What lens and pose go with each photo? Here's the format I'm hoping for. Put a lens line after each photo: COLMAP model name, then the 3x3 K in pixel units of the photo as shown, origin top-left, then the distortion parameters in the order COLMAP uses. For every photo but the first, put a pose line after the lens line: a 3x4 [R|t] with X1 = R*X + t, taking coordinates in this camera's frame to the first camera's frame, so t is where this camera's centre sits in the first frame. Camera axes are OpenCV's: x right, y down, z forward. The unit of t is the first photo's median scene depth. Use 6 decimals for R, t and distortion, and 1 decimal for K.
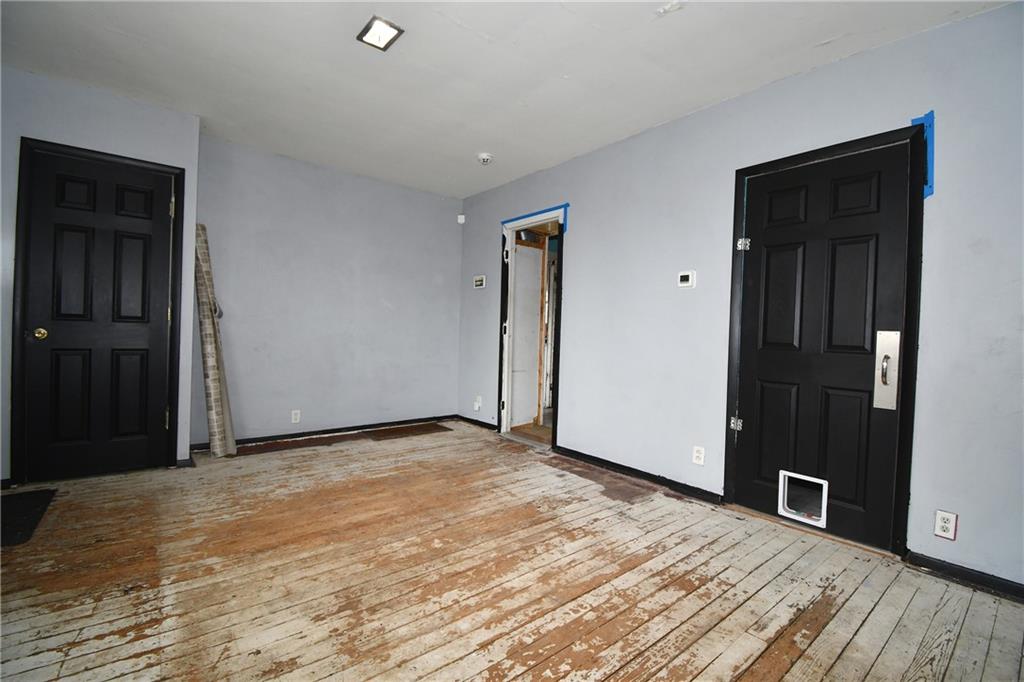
lens RADIAL K [[453.0, 0, 508.7], [0, 453.0, 330.8], [0, 0, 1]] dist [0.012953, -0.017596]
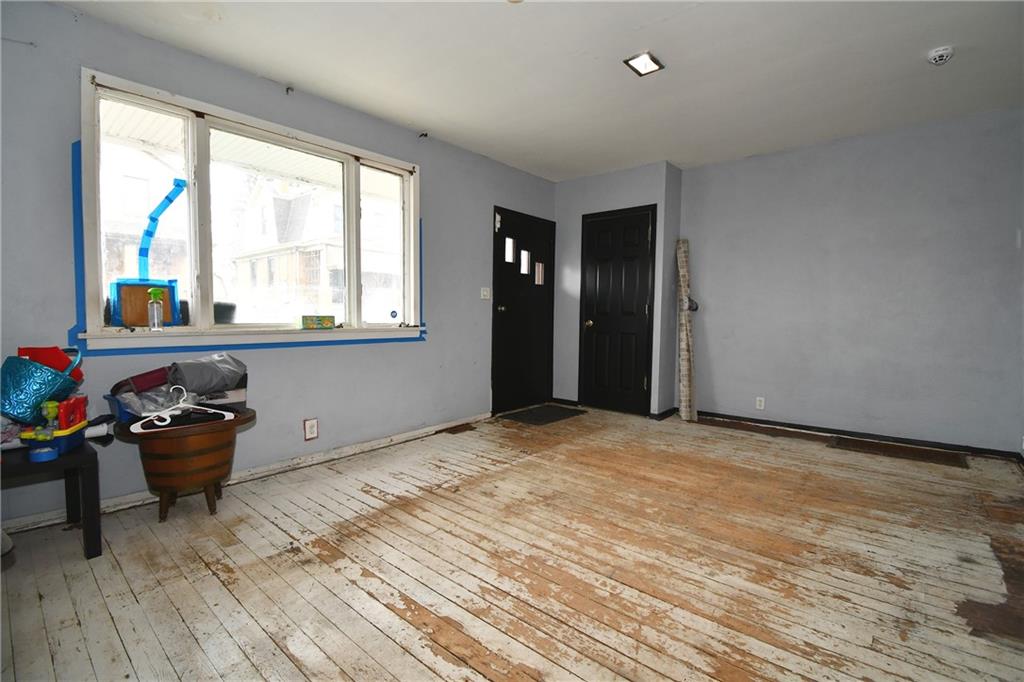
lens RADIAL K [[453.0, 0, 506.9], [0, 453.0, 337.1], [0, 0, 1]] dist [0.012953, -0.017596]
pose [[0.171986, 0.019937, -0.984898, 0.835480], [-0.001057, 0.999798, 0.020054, 0.030859], [0.985099, -0.002408, 0.171973, 0.462202]]
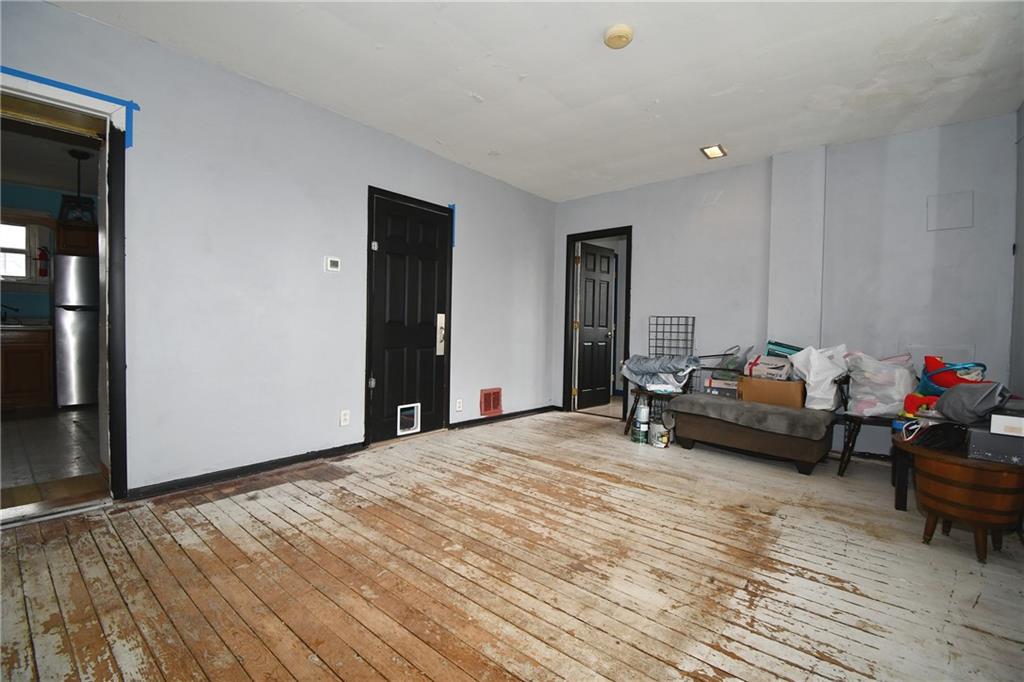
lens RADIAL K [[453.0, 0, 514.4], [0, 453.0, 336.0], [0, 0, 1]] dist [0.012953, -0.017596]
pose [[-0.201396, -0.056889, 0.977856, -1.046624], [-0.029566, 0.998210, 0.051984, -0.014395], [-0.979064, -0.018442, -0.202718, 1.056598]]
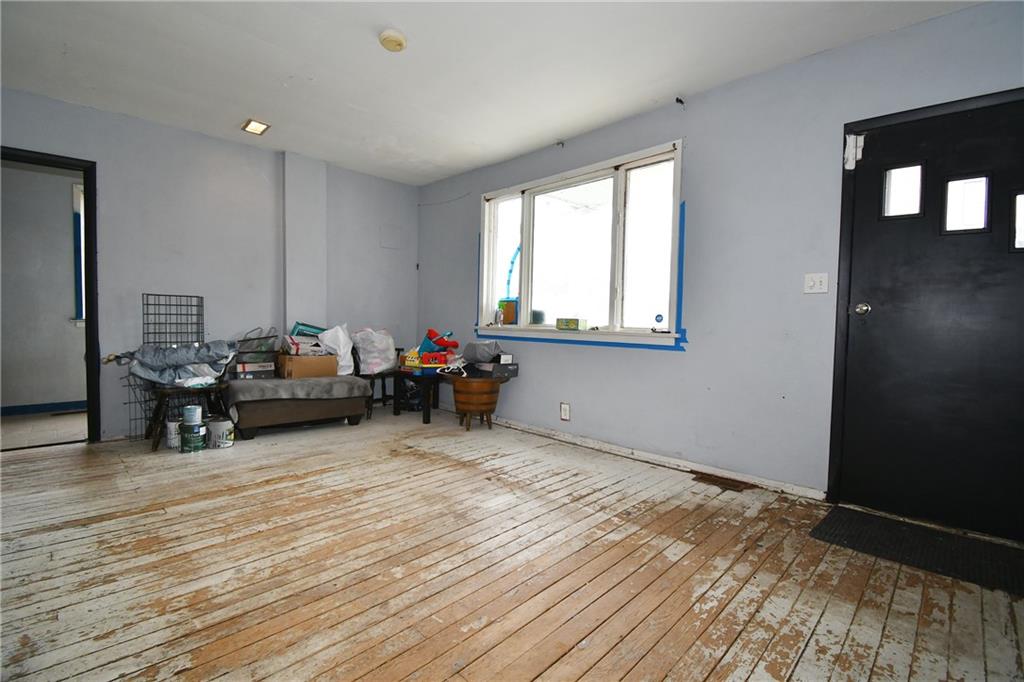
lens RADIAL K [[453.0, 0, 517.0], [0, 453.0, 339.6], [0, 0, 1]] dist [0.012953, -0.017596]
pose [[-0.989715, -0.045218, -0.135718, -0.234776], [-0.050773, 0.997997, 0.037748, 0.017465], [0.133739, 0.044251, -0.990028, 1.774752]]
